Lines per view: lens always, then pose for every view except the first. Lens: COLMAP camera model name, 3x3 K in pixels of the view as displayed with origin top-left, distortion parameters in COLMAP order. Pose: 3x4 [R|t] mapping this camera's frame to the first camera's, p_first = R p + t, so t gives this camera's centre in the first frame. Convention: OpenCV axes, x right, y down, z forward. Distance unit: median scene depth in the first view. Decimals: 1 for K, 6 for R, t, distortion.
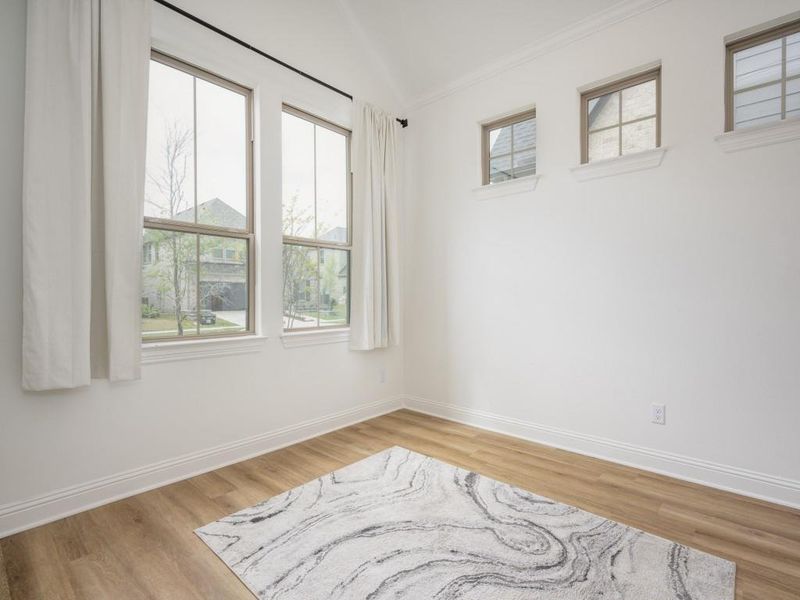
lens RADIAL K [[385.6, 0, 398.2], [0, 385.6, 298.8], [0, 0, 1]] dist [-0.000354, 0.000008]
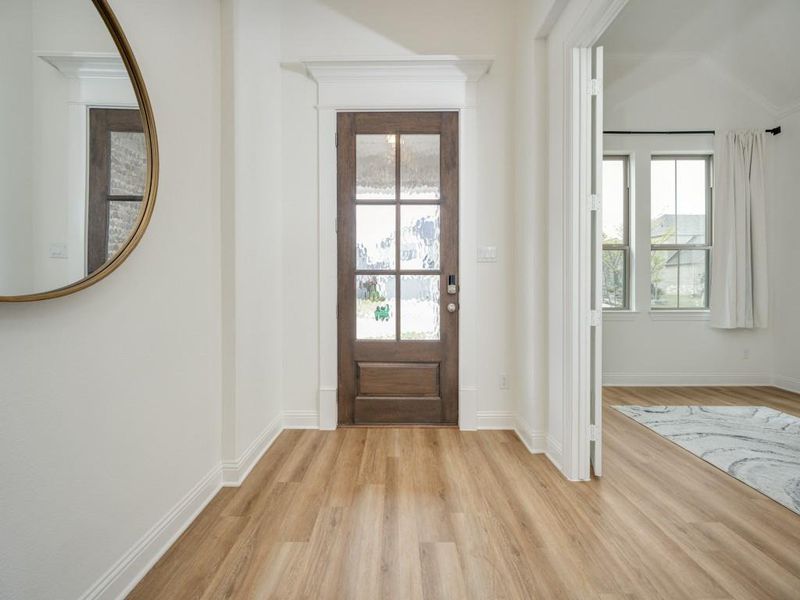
lens RADIAL K [[314.1, 0, 407.1], [0, 314.1, 290.1], [0, 0, 1]] dist [0.001025, 0.000023]
pose [[0.668733, 0.006317, -0.743476, -0.020543], [-0.002126, 0.999976, 0.006584, 0.004272], [0.743500, -0.002822, 0.668731, -0.458675]]
